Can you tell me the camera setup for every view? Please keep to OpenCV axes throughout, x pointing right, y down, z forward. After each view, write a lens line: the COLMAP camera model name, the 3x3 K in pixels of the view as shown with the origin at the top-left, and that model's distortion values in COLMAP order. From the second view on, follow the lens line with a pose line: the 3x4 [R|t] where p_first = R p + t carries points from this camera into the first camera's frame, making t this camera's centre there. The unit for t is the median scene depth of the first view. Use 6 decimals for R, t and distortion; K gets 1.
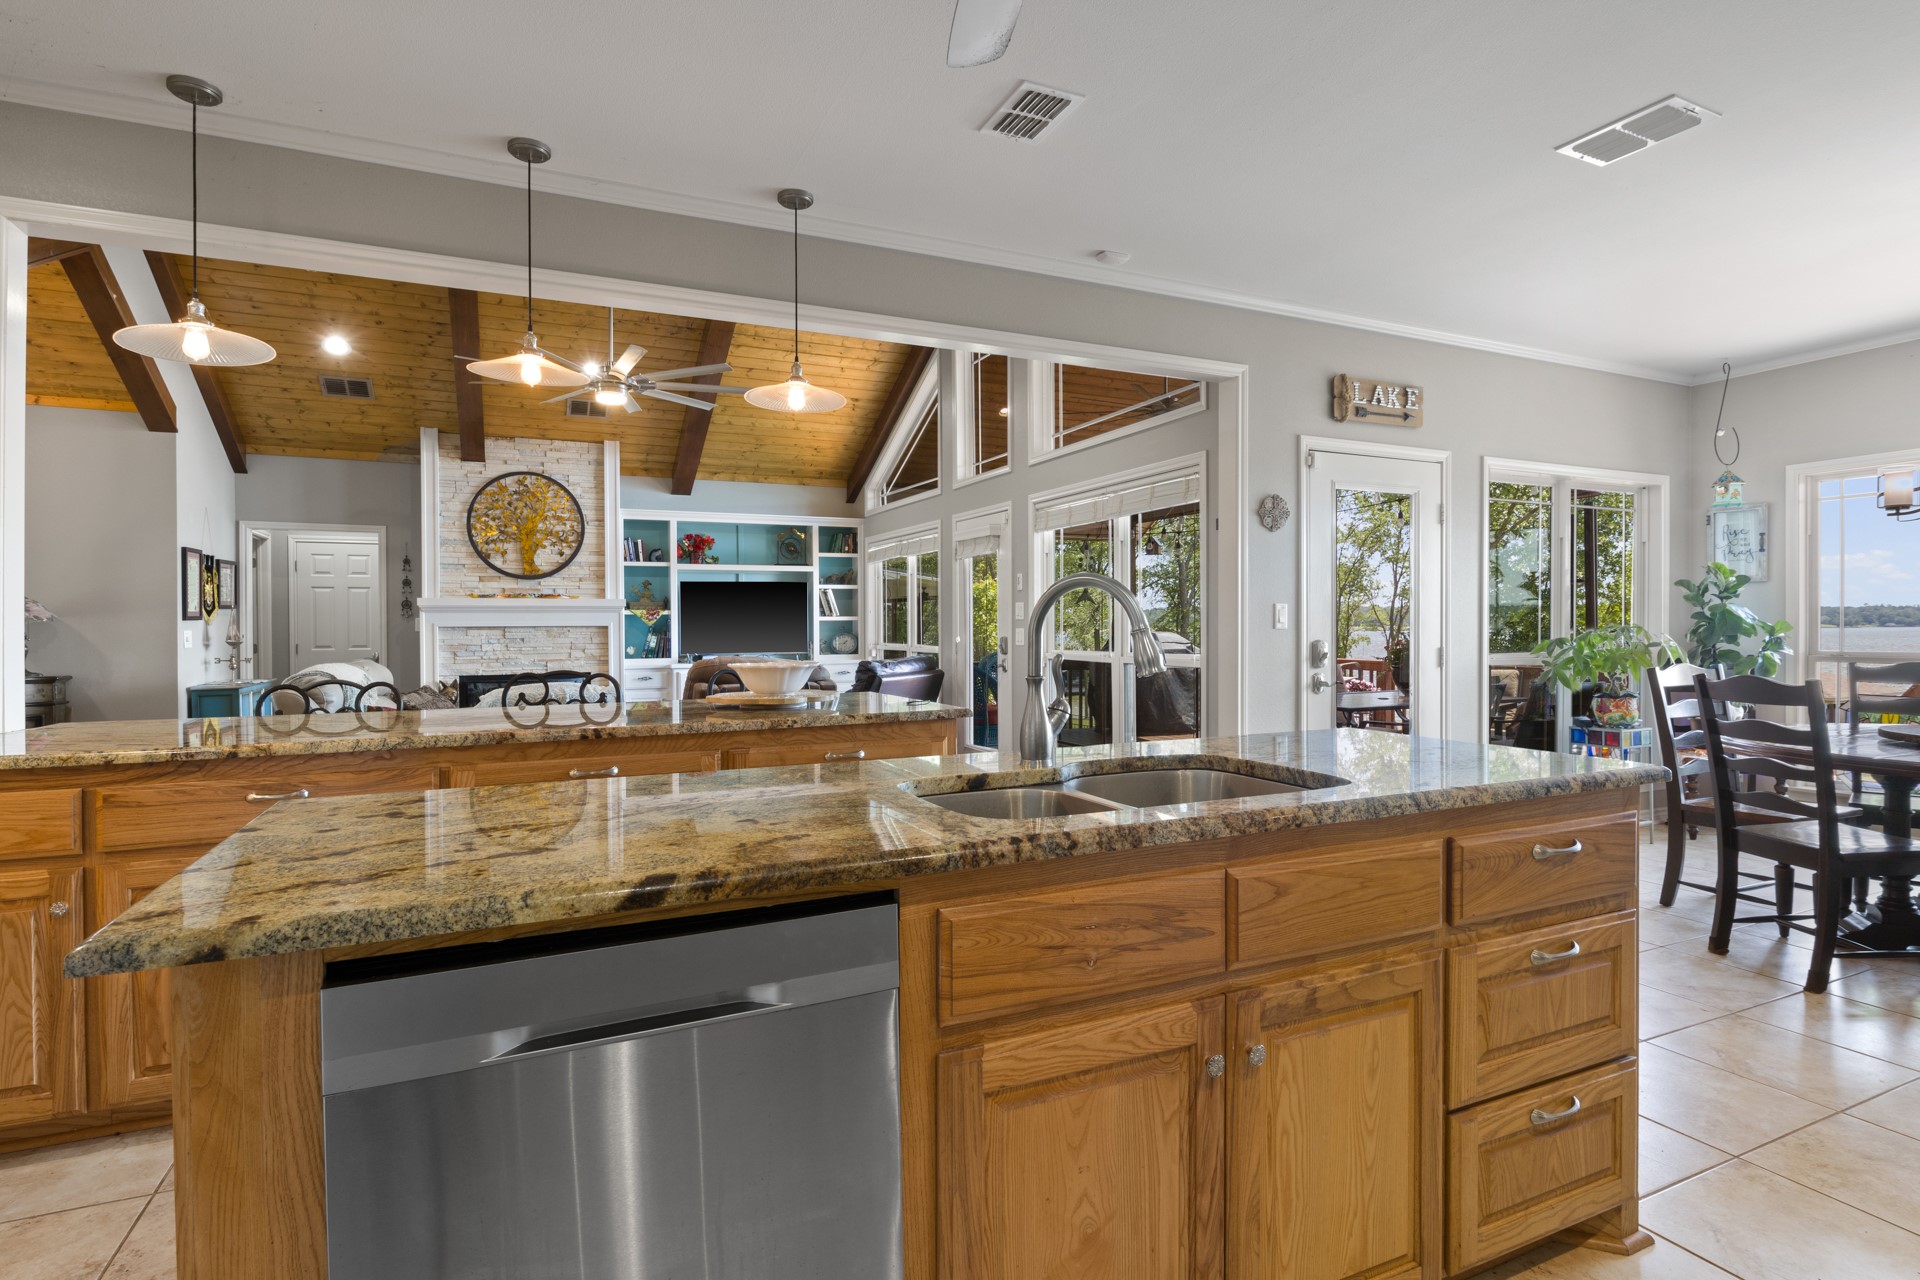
lens RADIAL K [[957.3, 0, 962.6], [0, 957.3, 629.1], [0, 0, 1]] dist [-0.006139, -0.000862]
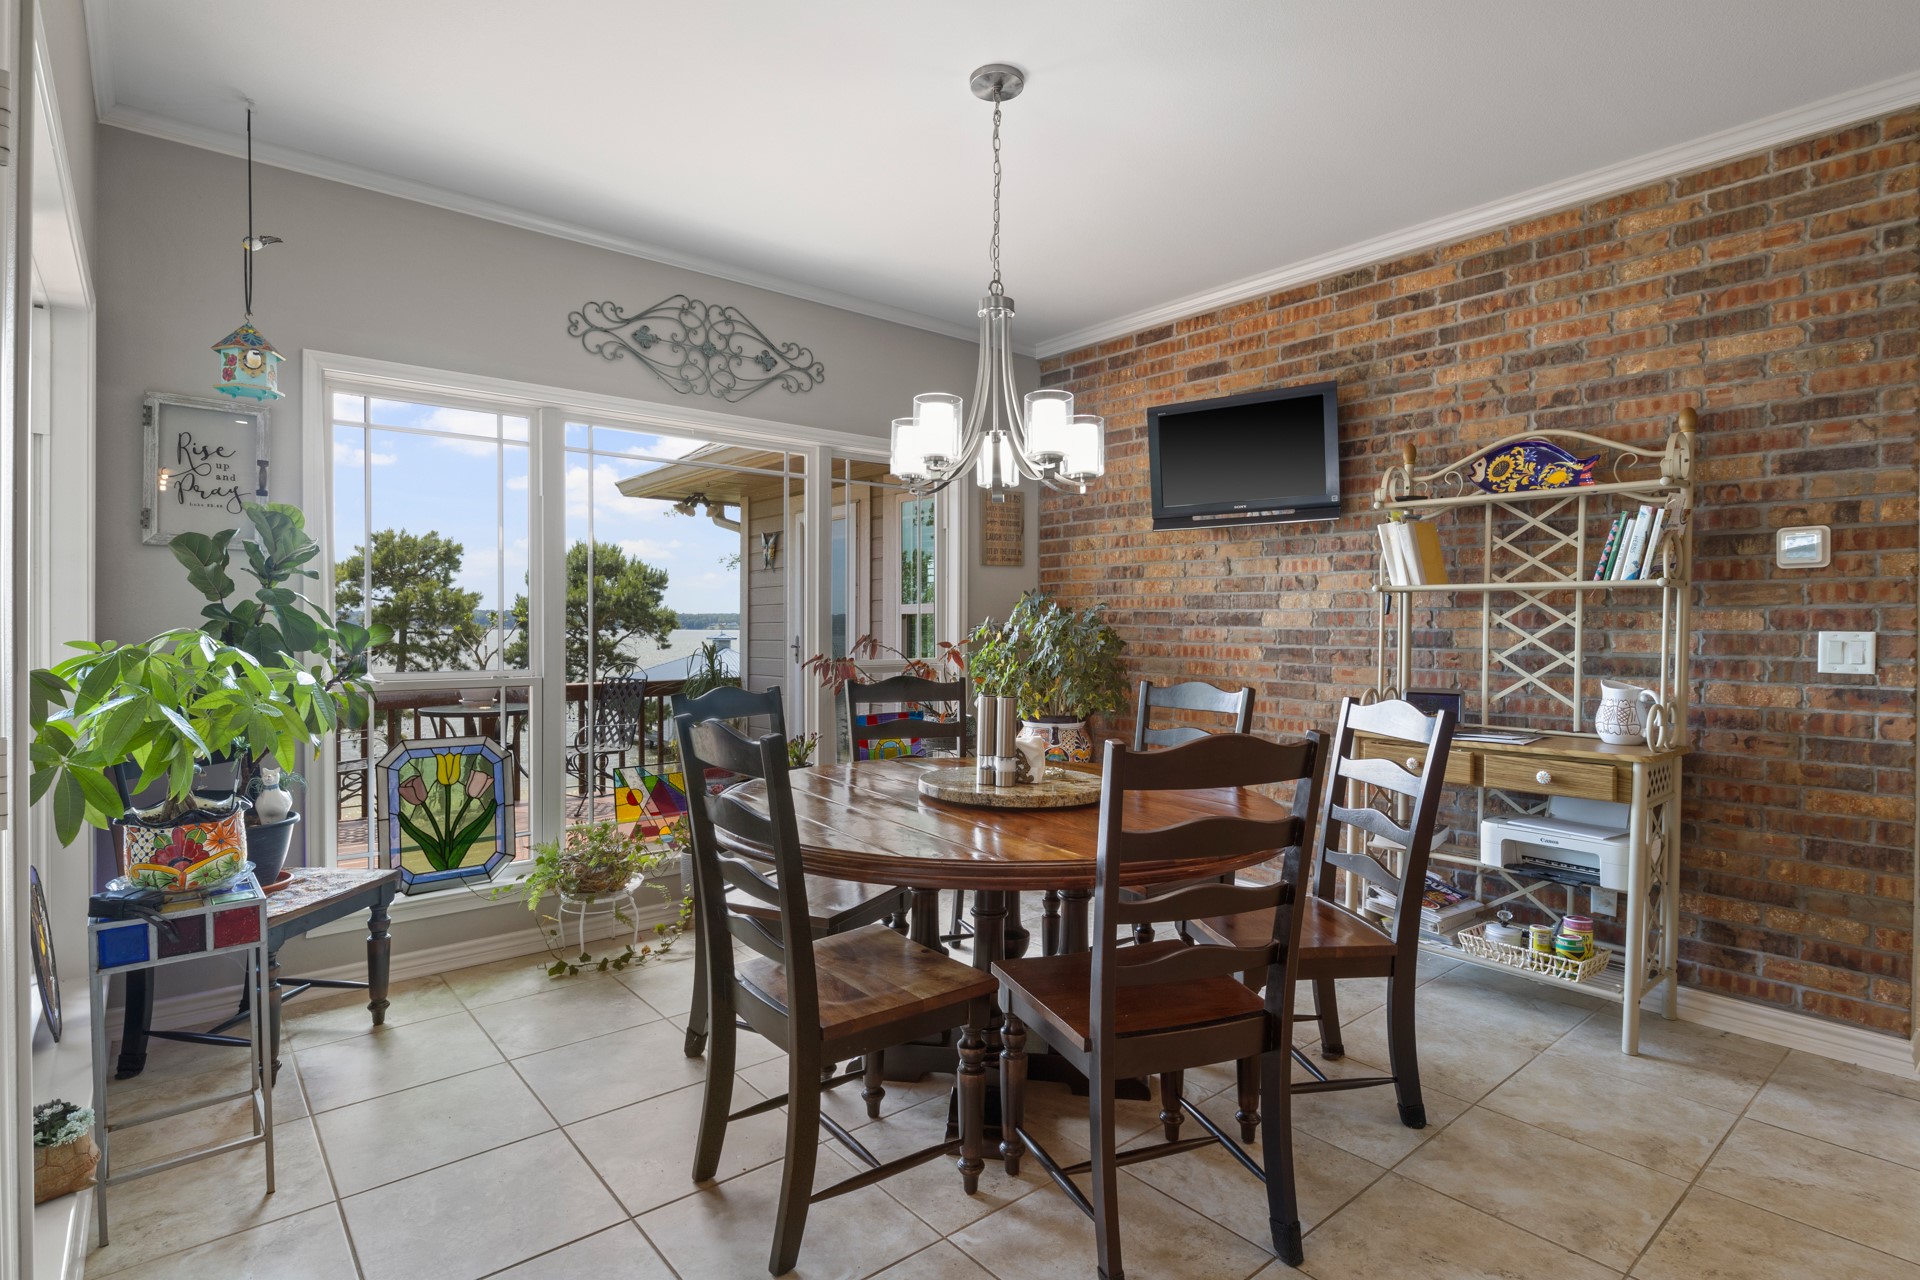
lens RADIAL K [[957.3, 0, 962.6], [0, 957.3, 629.1], [0, 0, 1]] dist [-0.006139, -0.000862]
pose [[-0.259811, -0.000476, 0.965659, 0.250642], [-0.004503, 0.999990, -0.000719, -0.007043], [-0.965649, -0.004535, -0.259810, 0.894078]]
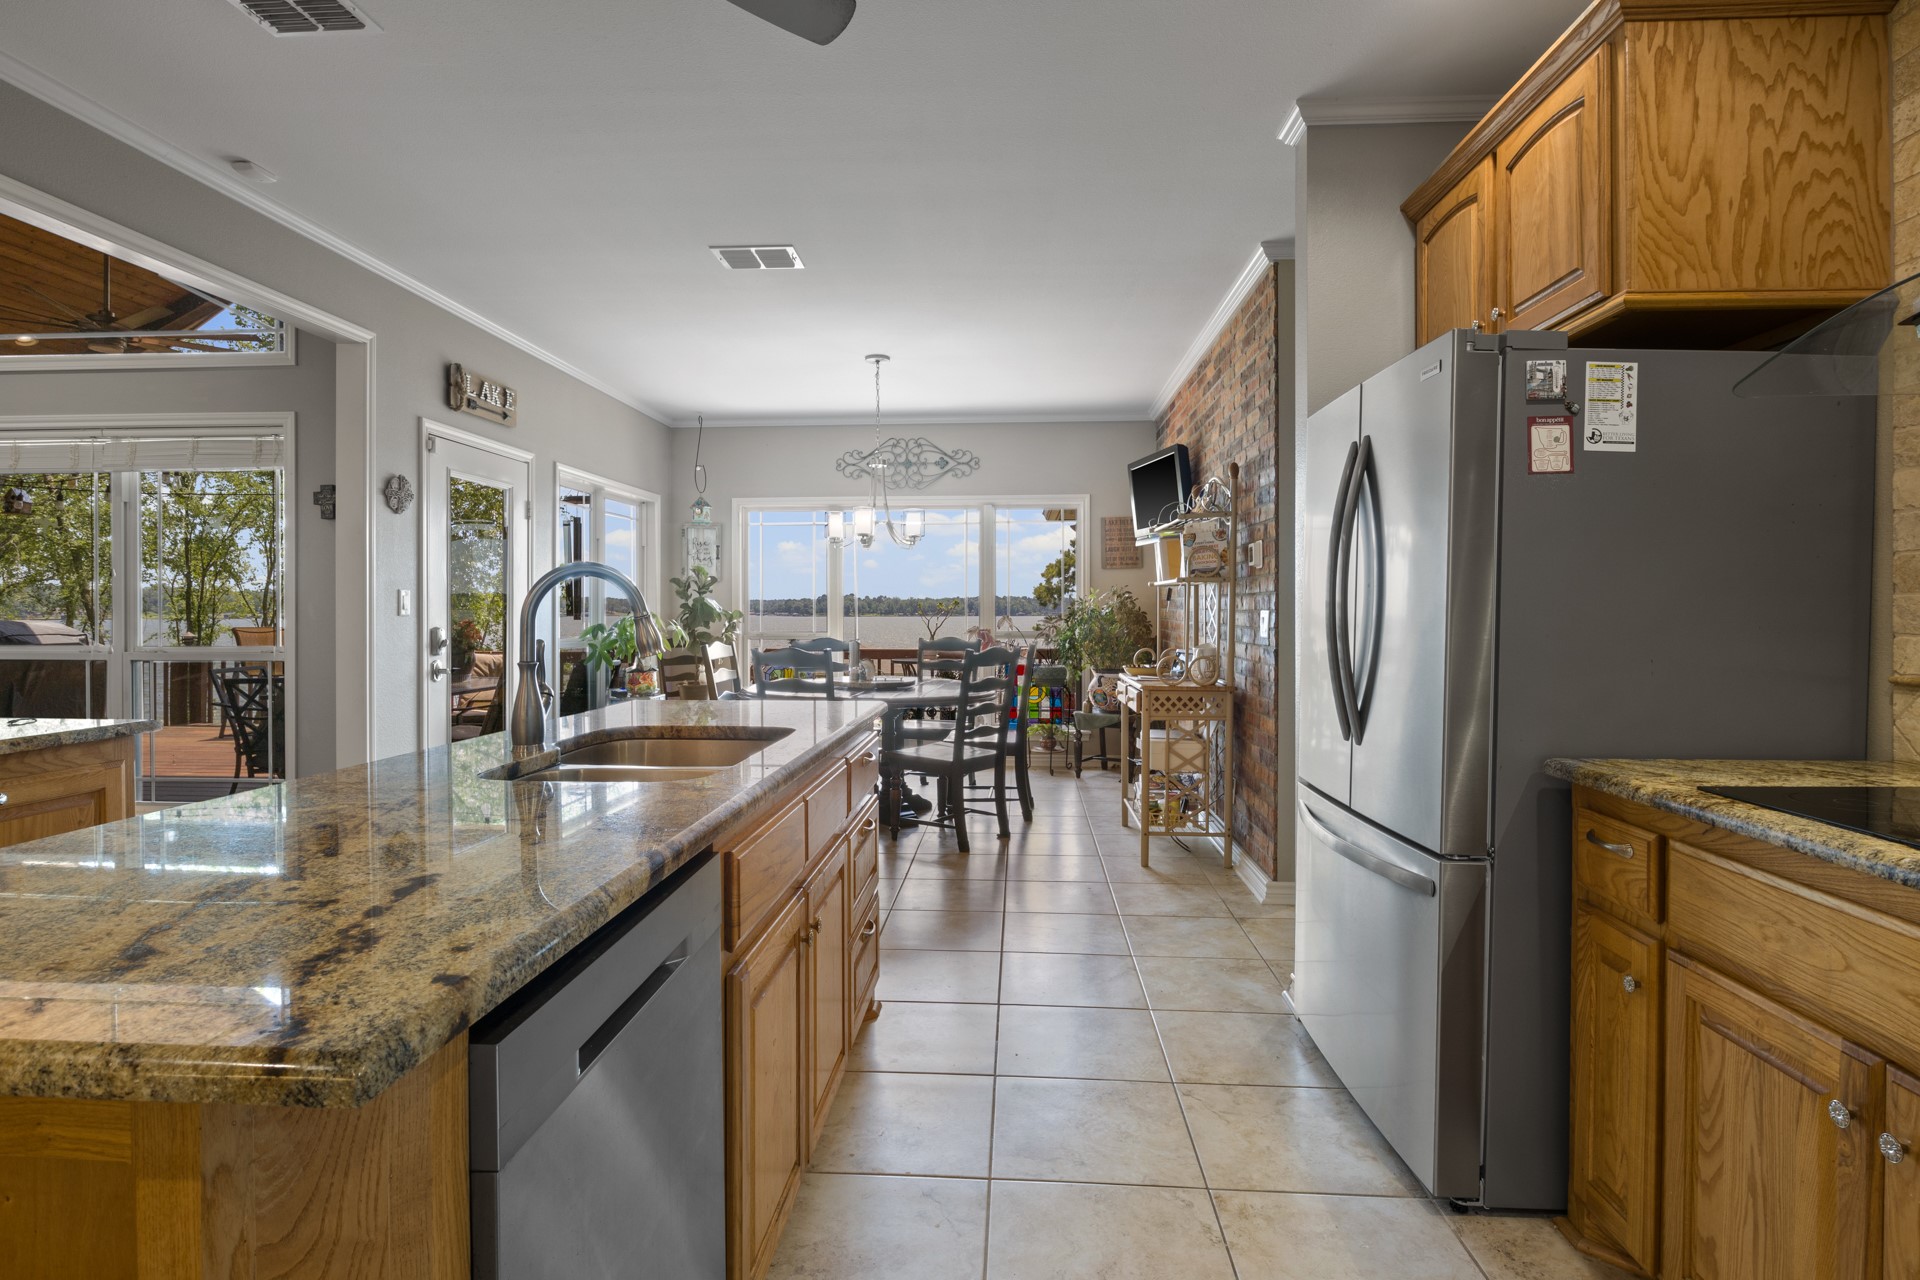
lens RADIAL K [[962.2, 0, 963.0], [0, 962.2, 620.8], [0, 0, 1]] dist [-0.007823, -0.000953]
pose [[0.476806, -0.003550, 0.879001, -0.236670], [-0.000909, 0.999989, 0.004531, -0.000077], [-0.879008, -0.002959, 0.476798, 0.045887]]
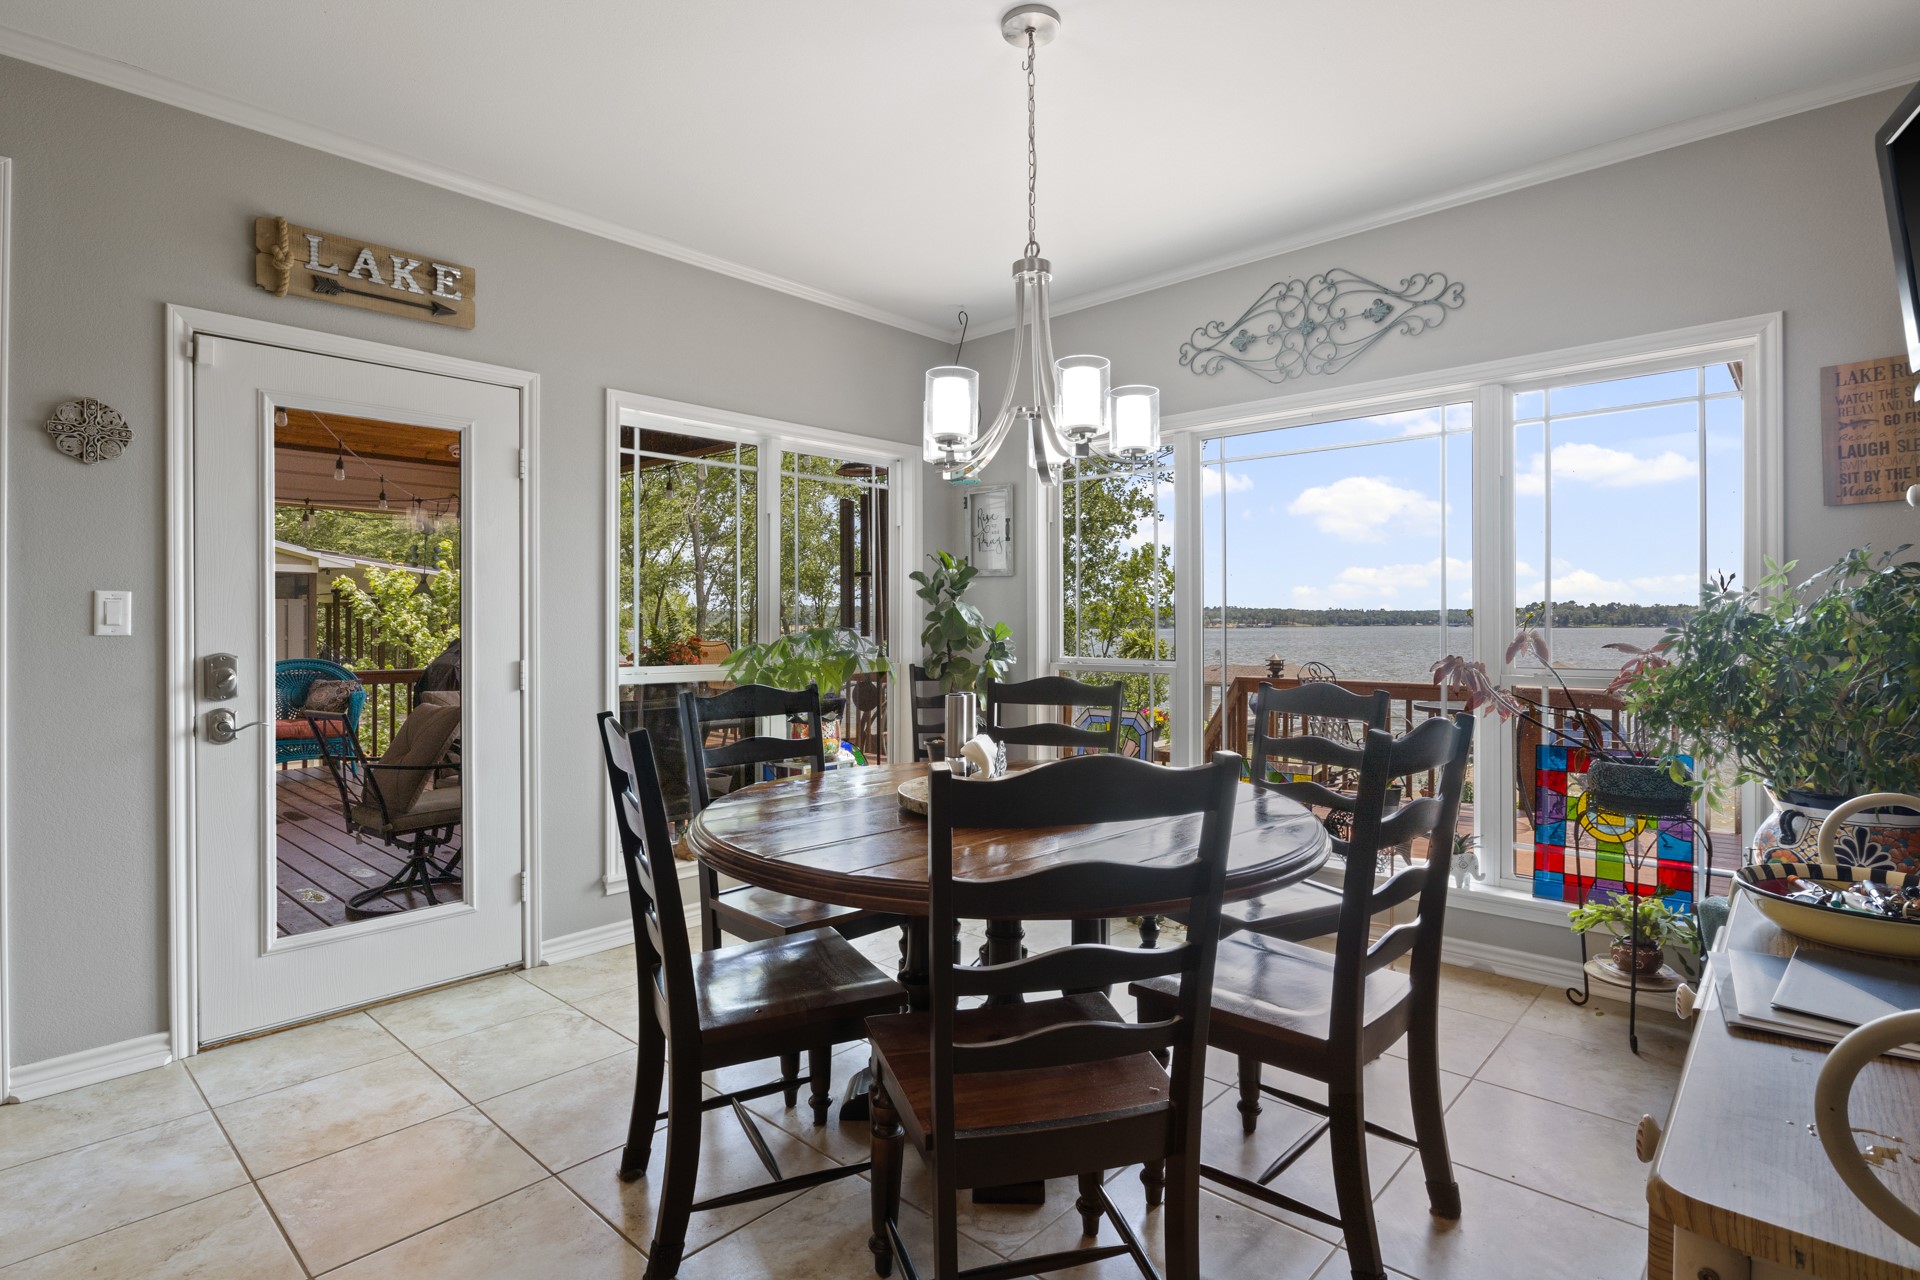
lens RADIAL K [[974.8, 0, 961.5], [0, 974.8, 617.3], [0, 0, 1]] dist [-0.002811, -0.001271]
pose [[0.922585, 0.004006, 0.385774, 0.553343], [0.000216, 0.999941, -0.010900, -0.004691], [-0.385795, 0.010139, 0.922529, 0.258814]]
